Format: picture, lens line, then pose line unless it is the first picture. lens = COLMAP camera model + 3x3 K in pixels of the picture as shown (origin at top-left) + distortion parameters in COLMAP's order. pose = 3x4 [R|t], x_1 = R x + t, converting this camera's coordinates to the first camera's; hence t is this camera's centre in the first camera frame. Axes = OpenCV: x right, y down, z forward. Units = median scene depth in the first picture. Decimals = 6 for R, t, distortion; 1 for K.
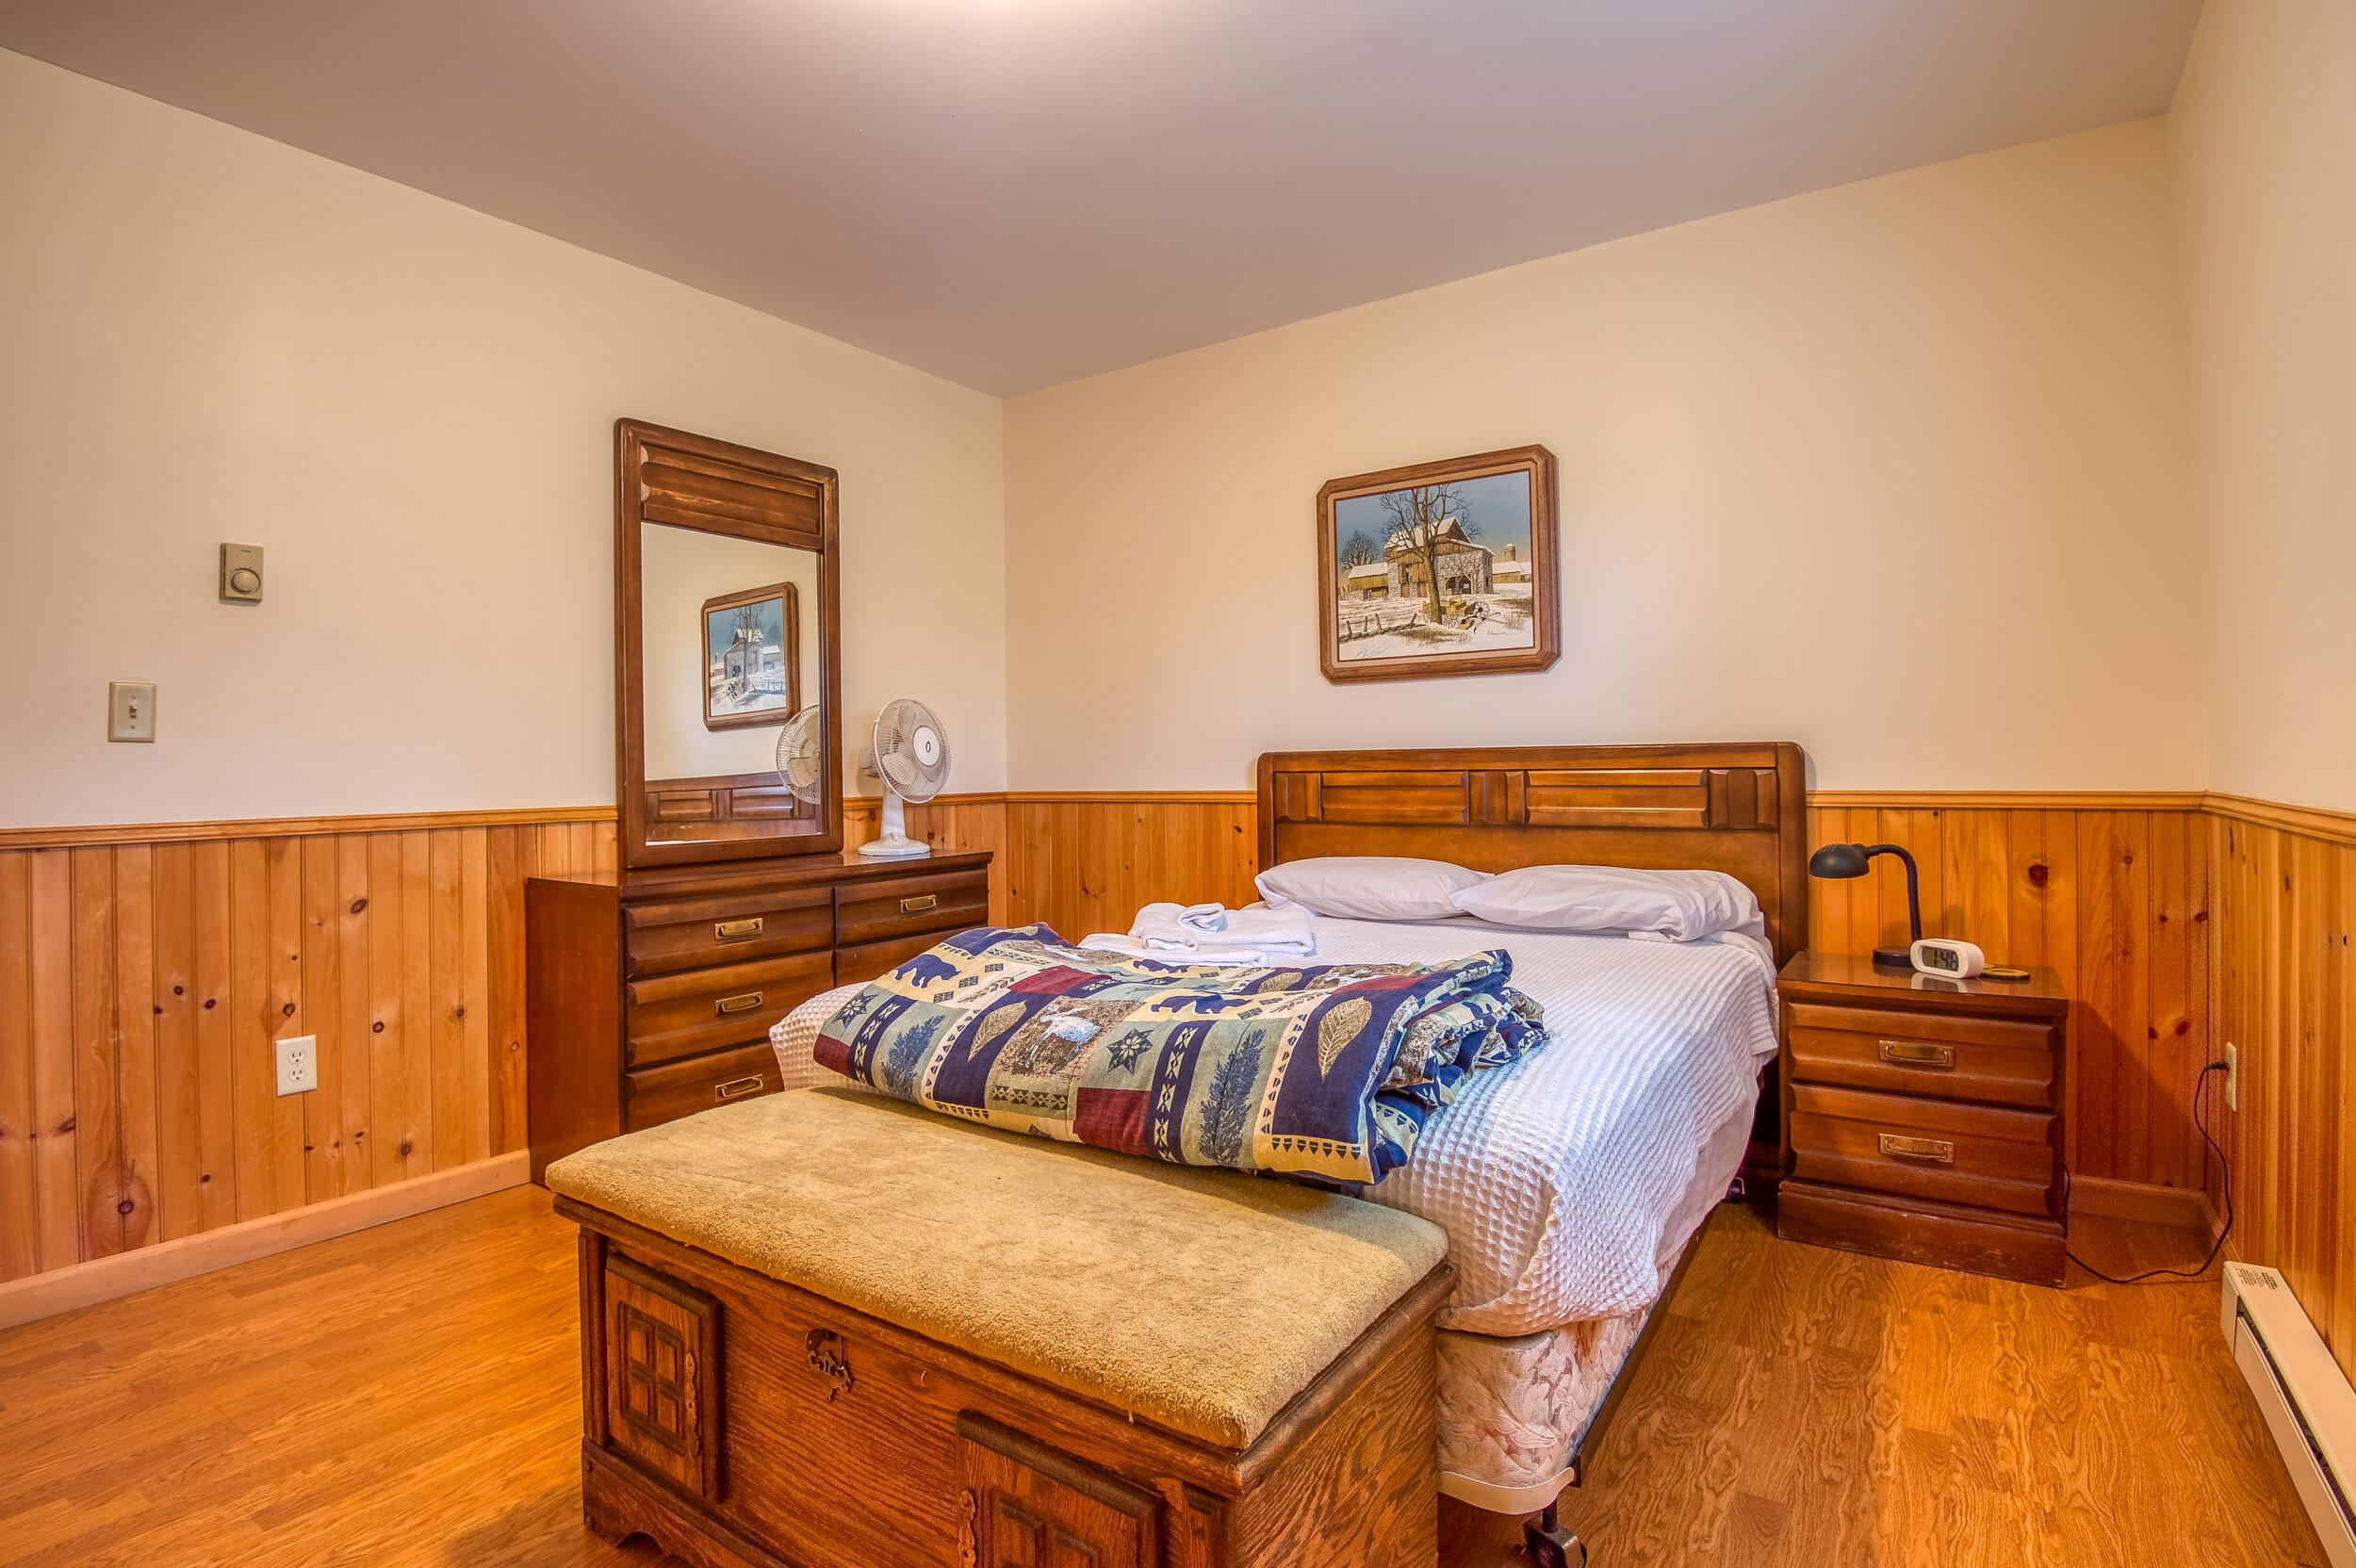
lens RADIAL K [[1133.0, 0, 1188.2], [0, 1133.0, 761.8], [0, 0, 1]] dist [-0.028912, -0.004504]
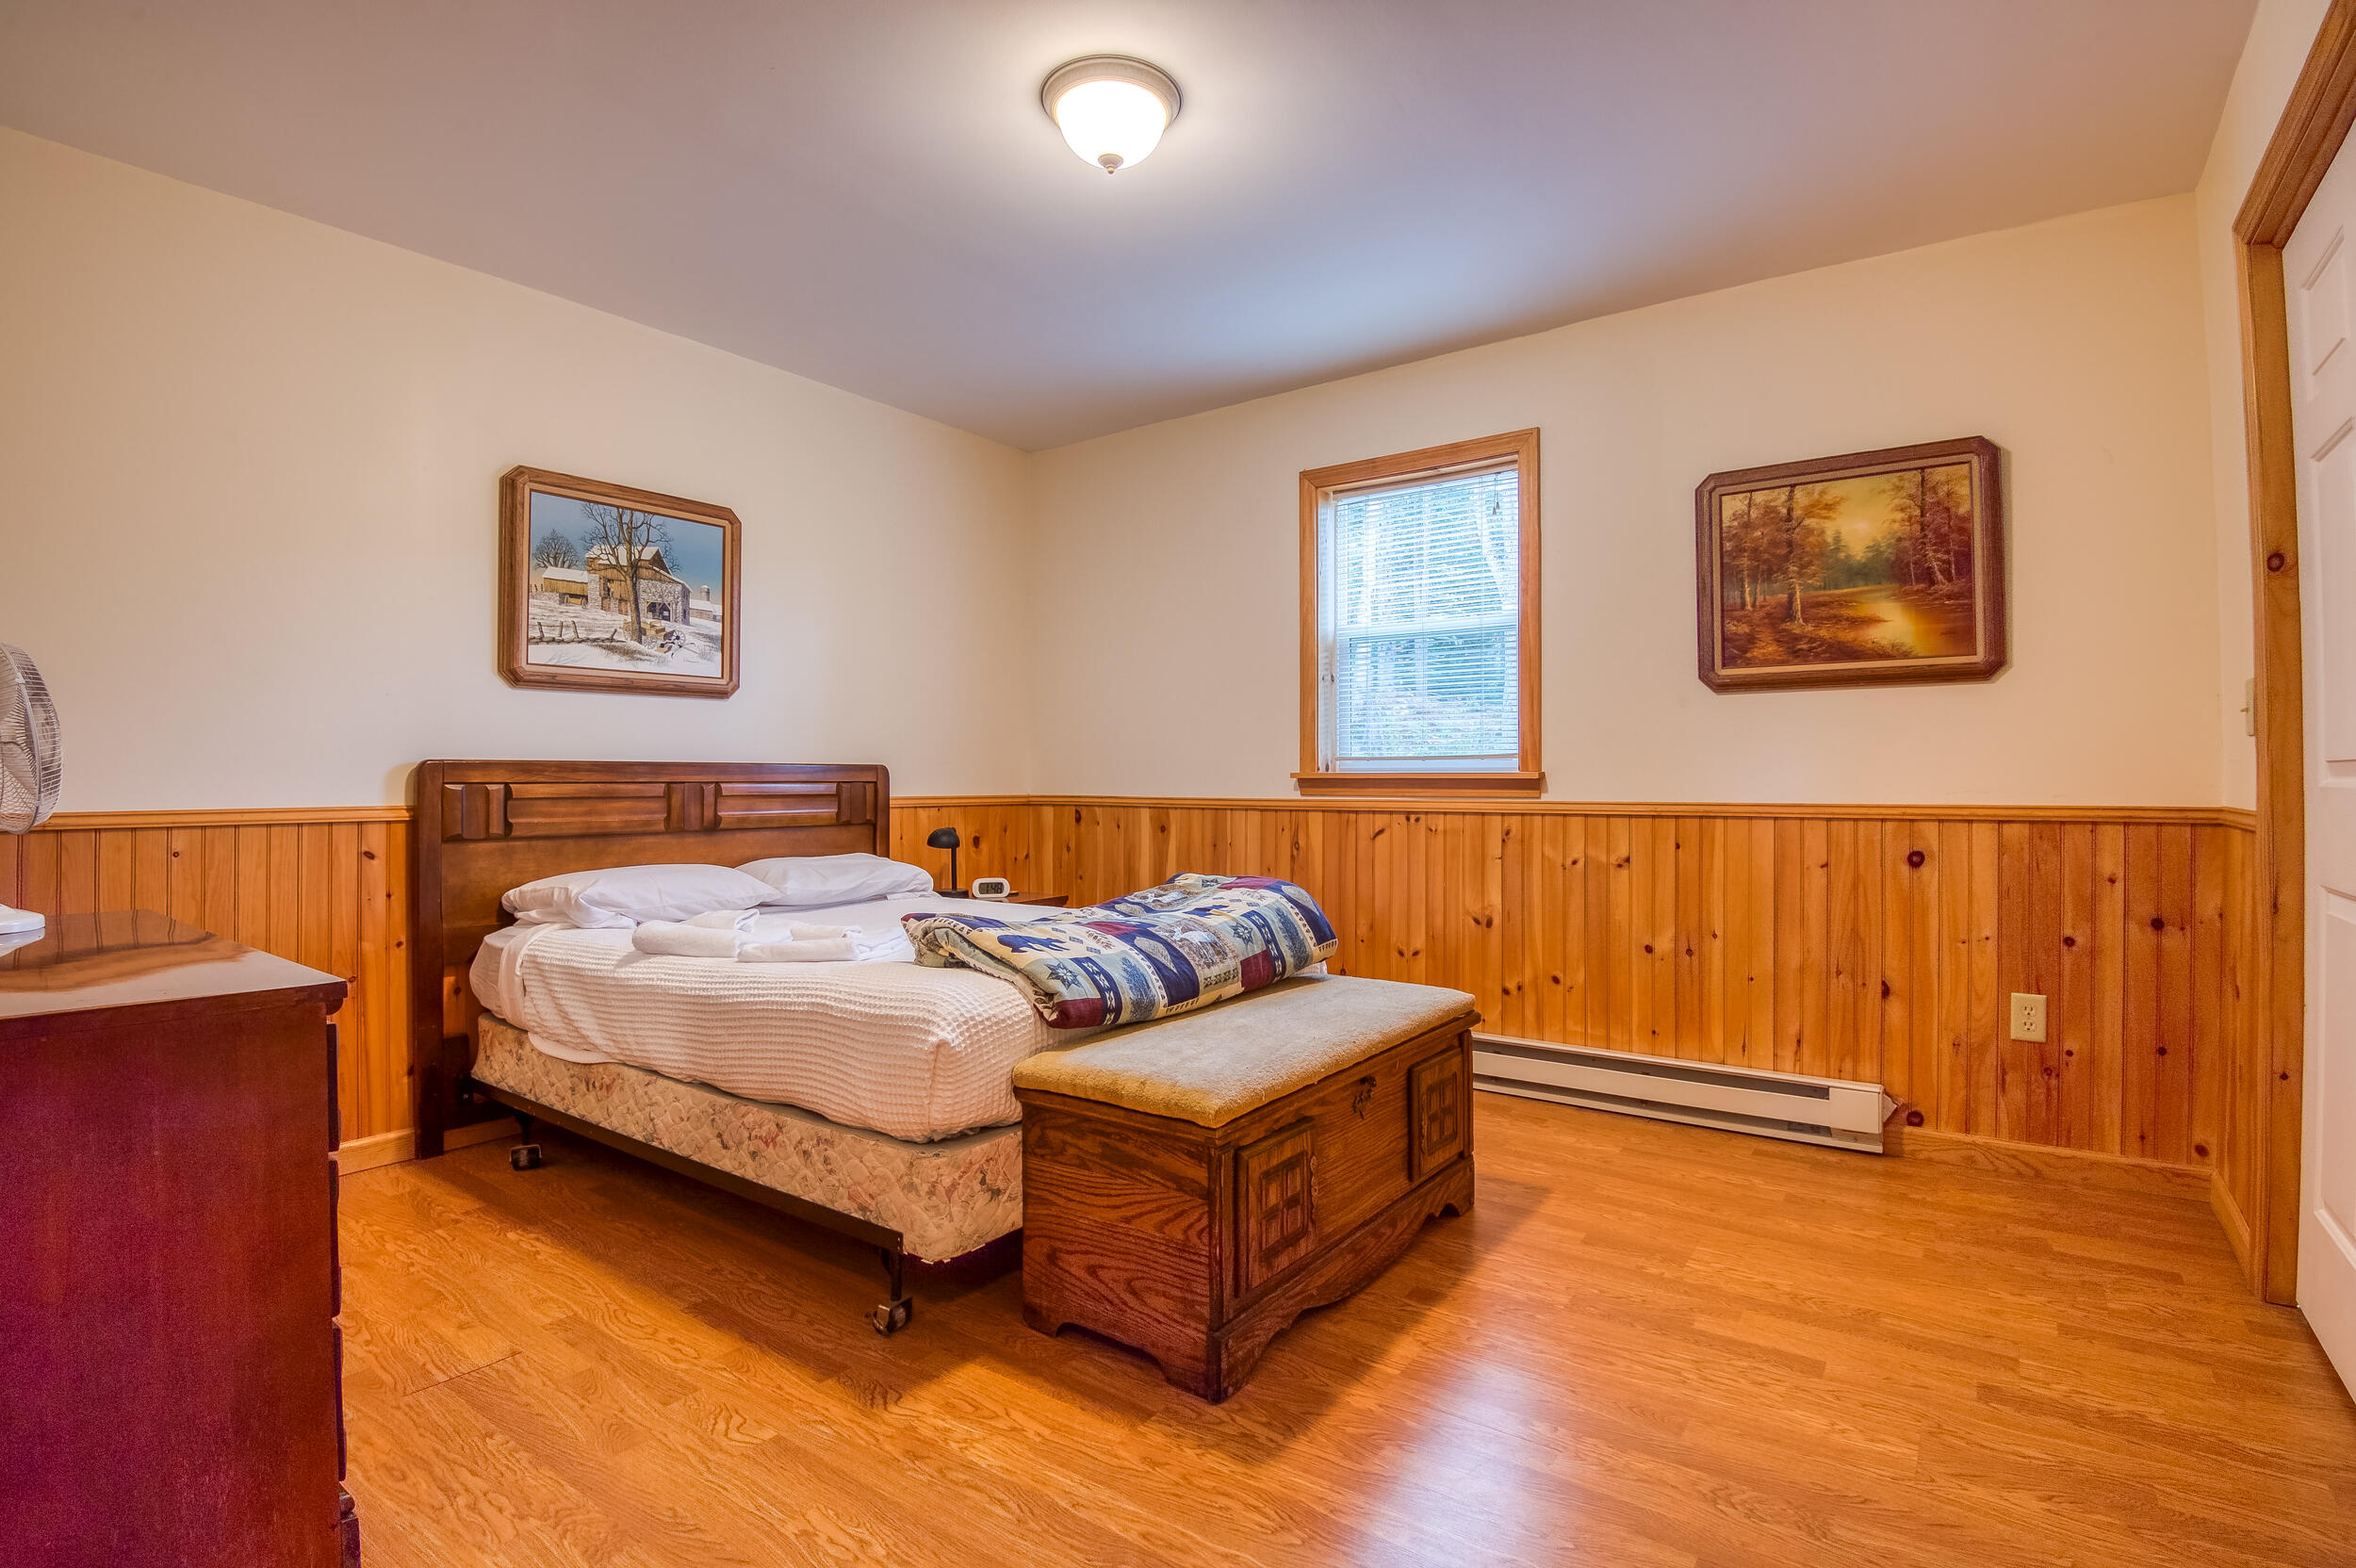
lens RADIAL K [[1133.0, 0, 1195.9], [0, 1133.0, 771.8], [0, 0, 1]] dist [-0.028912, -0.004504]
pose [[0.003480, 0.014345, 0.999891, -0.828452], [-0.006558, 0.999876, -0.014322, 0.009787], [-0.999972, -0.006507, 0.003574, 0.477135]]
